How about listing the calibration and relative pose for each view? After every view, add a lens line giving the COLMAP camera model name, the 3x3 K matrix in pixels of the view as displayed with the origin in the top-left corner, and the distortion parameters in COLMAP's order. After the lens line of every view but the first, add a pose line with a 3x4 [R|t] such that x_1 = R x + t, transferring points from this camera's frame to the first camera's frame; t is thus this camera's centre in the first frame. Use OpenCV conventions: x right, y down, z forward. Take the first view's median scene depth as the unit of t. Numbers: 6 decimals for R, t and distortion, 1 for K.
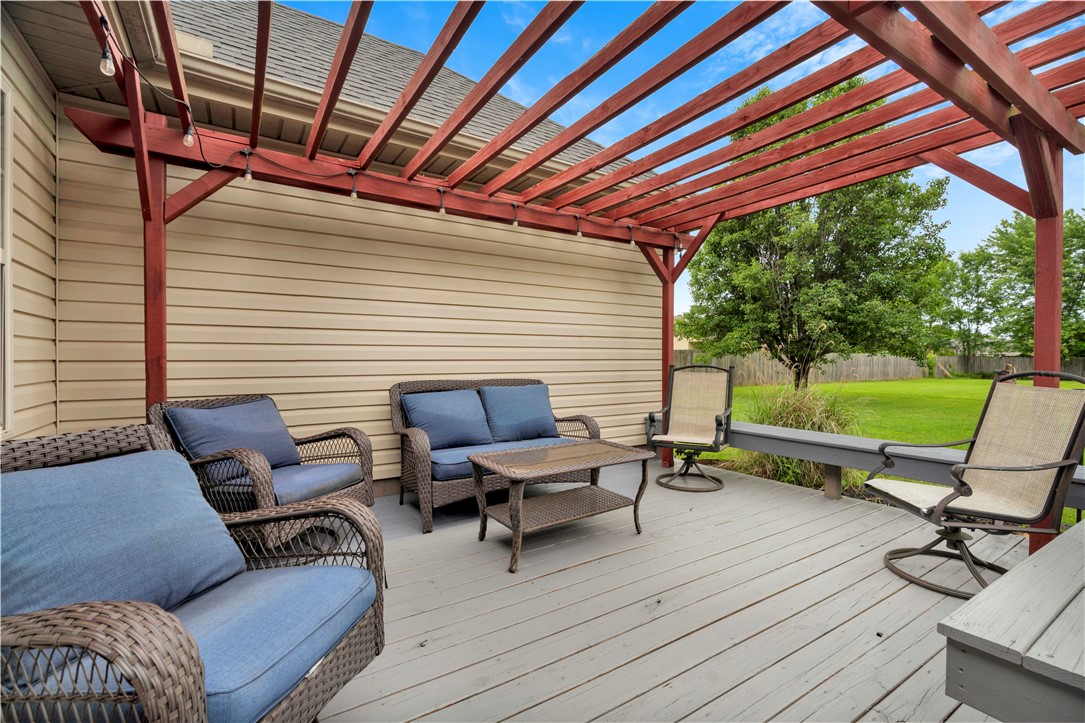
lens RADIAL K [[484.4, 0, 542.5], [0, 484.4, 361.5], [0, 0, 1]] dist [-0.000084, 0.000049]
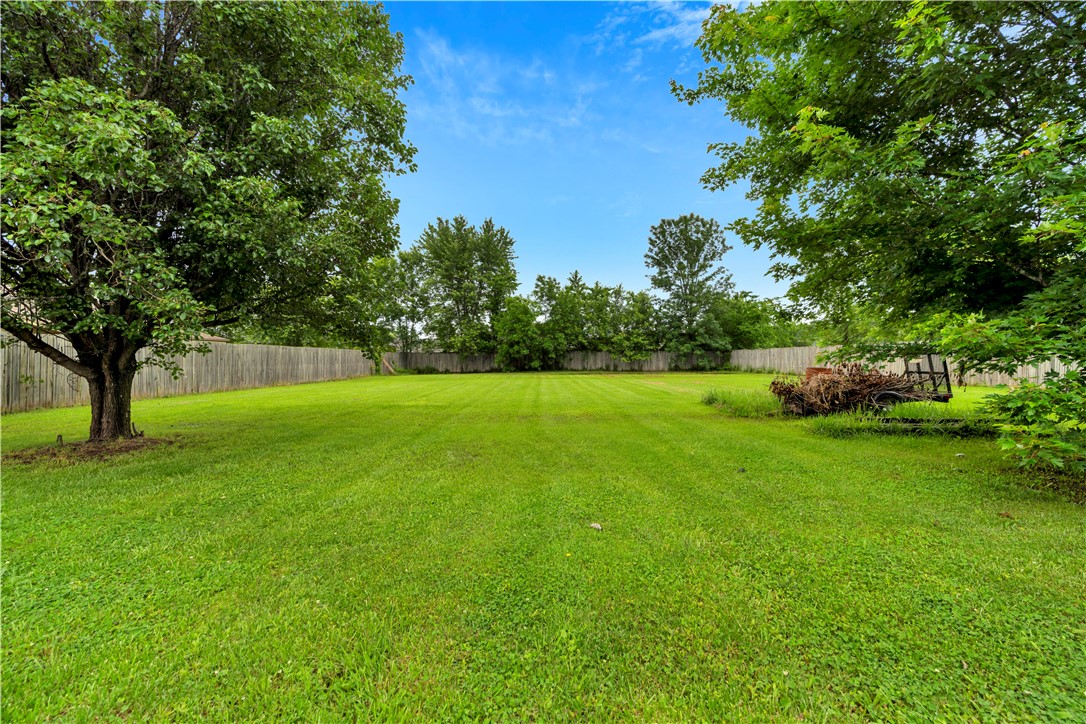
lens RADIAL K [[484.9, 0, 543.0], [0, 484.9, 362.0], [0, 0, 1]] dist [-0.000084, 0.000049]
pose [[0.532305, -0.014541, 0.846428, 0.169436], [0.016449, 0.999841, 0.006832, 0.006721], [-0.846393, 0.010286, 0.532460, 0.216955]]
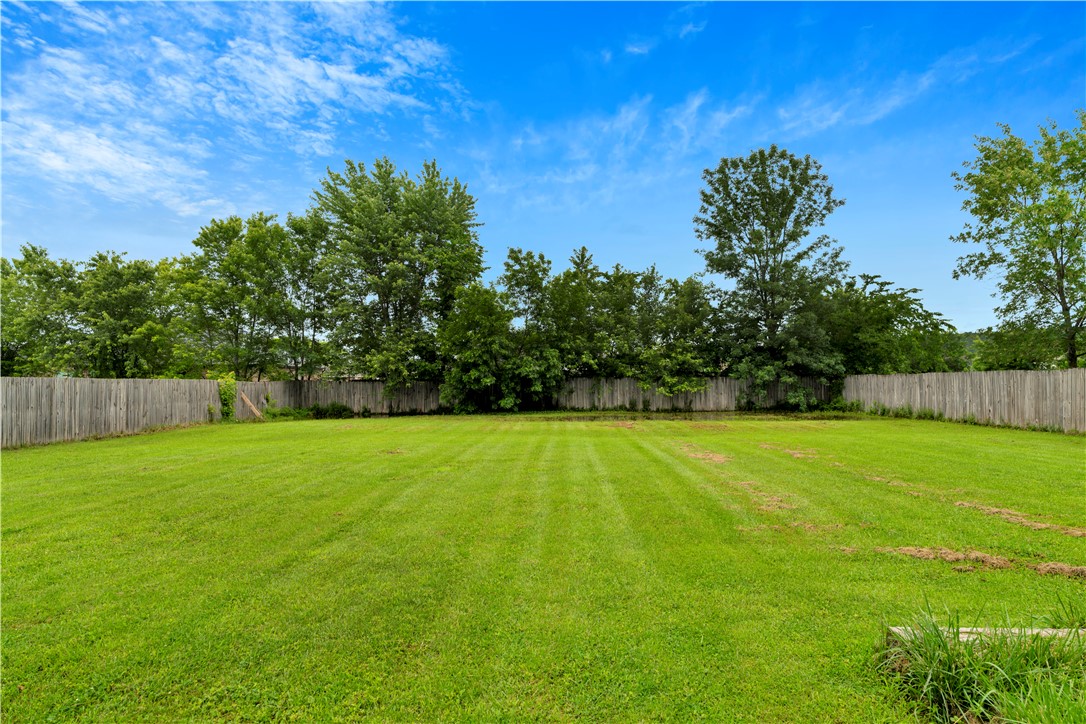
lens RADIAL K [[623.2, 0, 543.0], [0, 623.2, 362.0], [0, 0, 1]] dist [0.002635, 0.000476]
pose [[0.565245, 0.012943, 0.824821, 0.405109], [0.018500, 0.999427, -0.028360, -0.006902], [-0.824715, 0.031290, 0.564682, 0.298583]]
